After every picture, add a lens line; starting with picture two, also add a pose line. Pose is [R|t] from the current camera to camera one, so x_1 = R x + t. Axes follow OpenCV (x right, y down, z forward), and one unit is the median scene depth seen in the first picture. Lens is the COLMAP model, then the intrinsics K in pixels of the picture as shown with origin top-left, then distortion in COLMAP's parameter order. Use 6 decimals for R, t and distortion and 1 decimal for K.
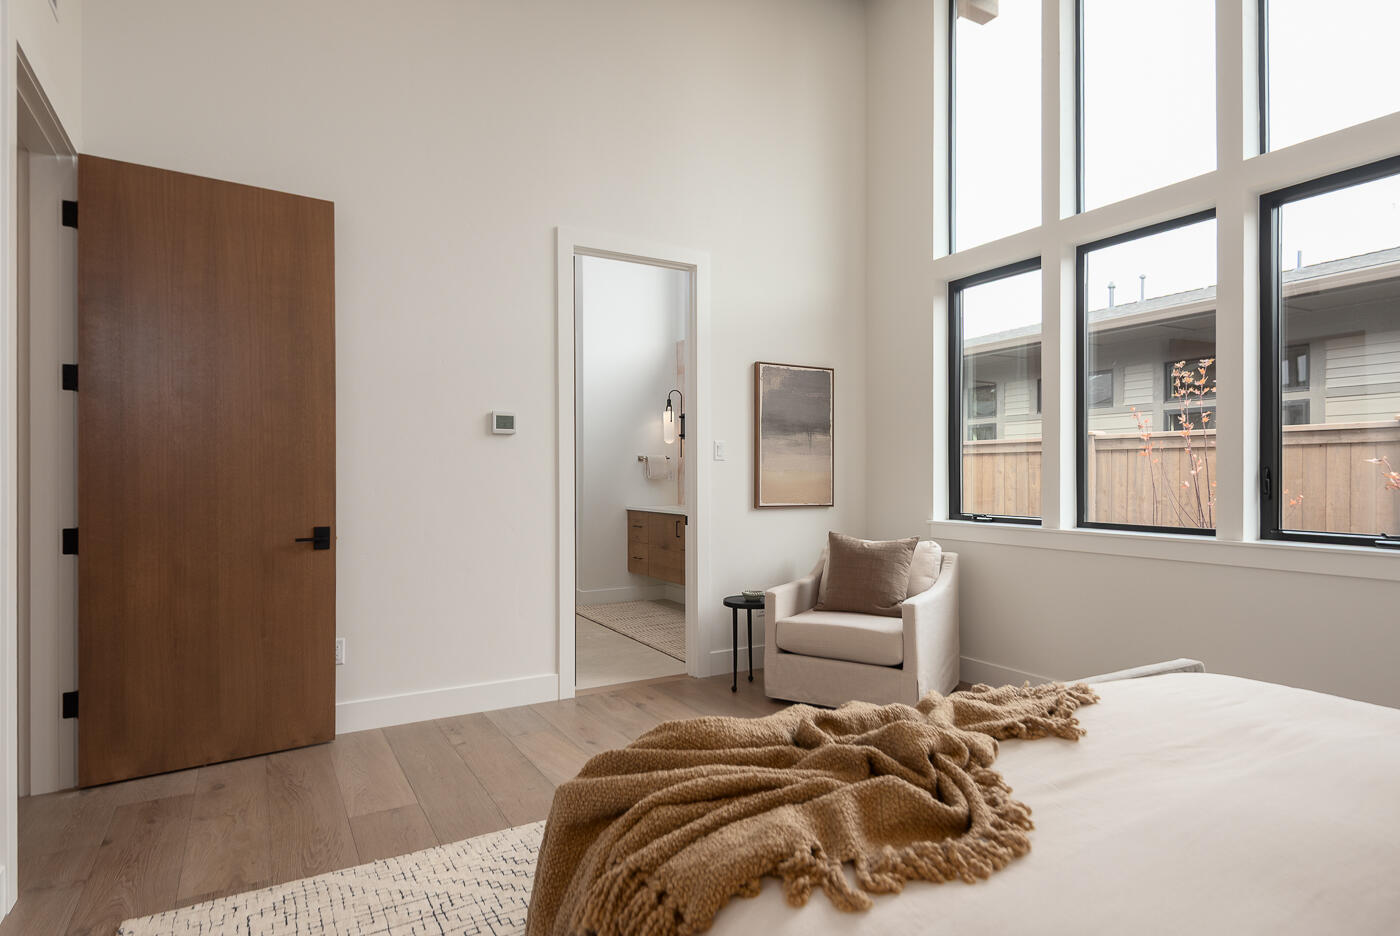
lens RADIAL K [[752.9, 0, 694.5], [0, 752.9, 471.6], [0, 0, 1]] dist [0.004127, 0.000376]
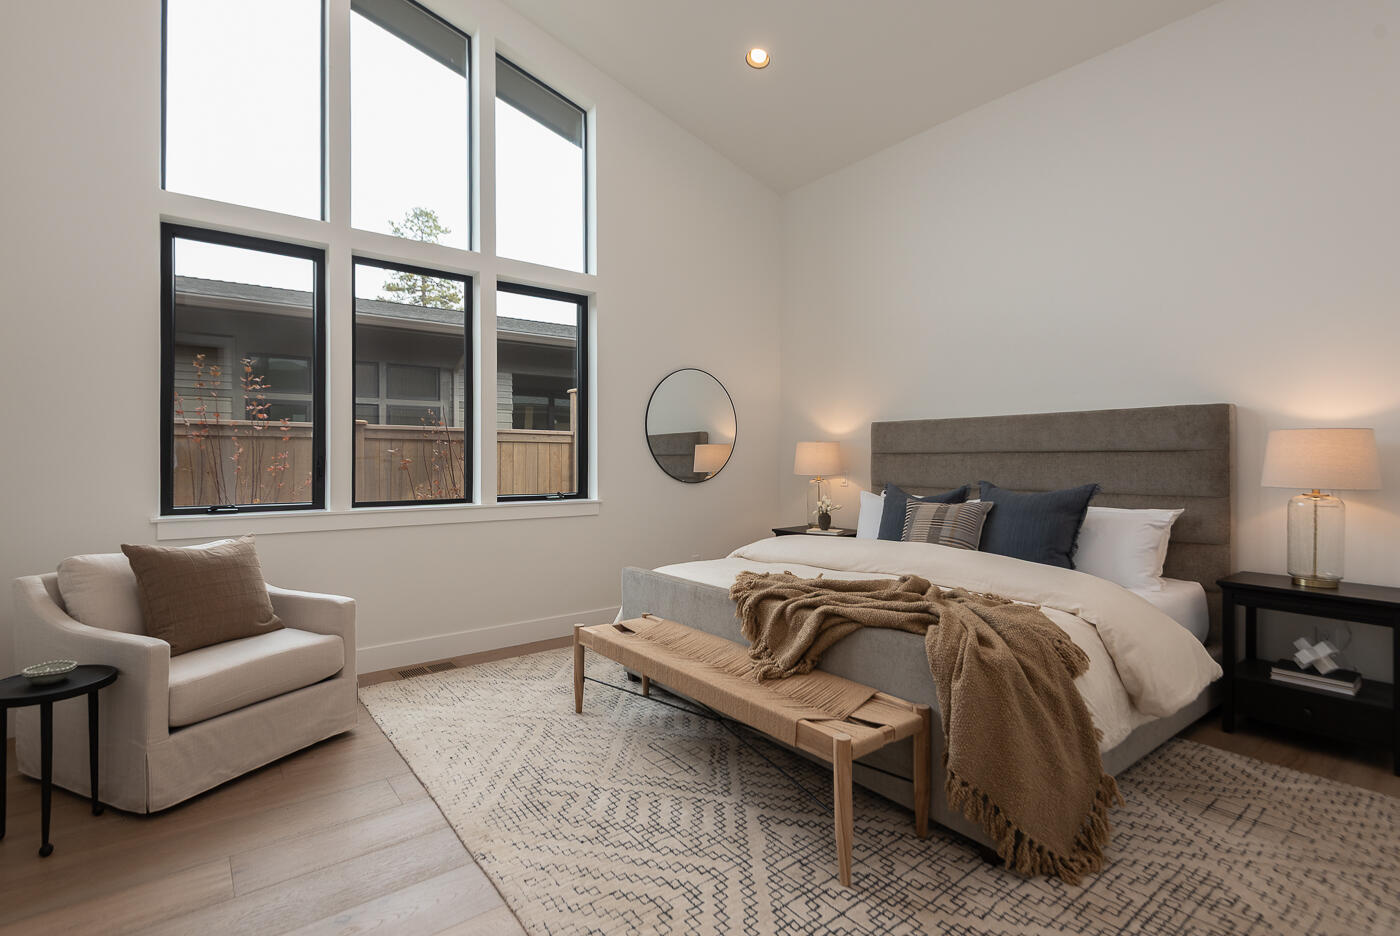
lens RADIAL K [[654.3, 0, 686.8], [0, 654.3, 461.5], [0, 0, 1]] dist [-0.001151, -0.001167]
pose [[-0.135133, 0.003167, 0.990822, -0.504854], [-0.000867, 0.999994, -0.003315, 0.008110], [-0.990827, -0.001307, -0.135129, 0.634705]]
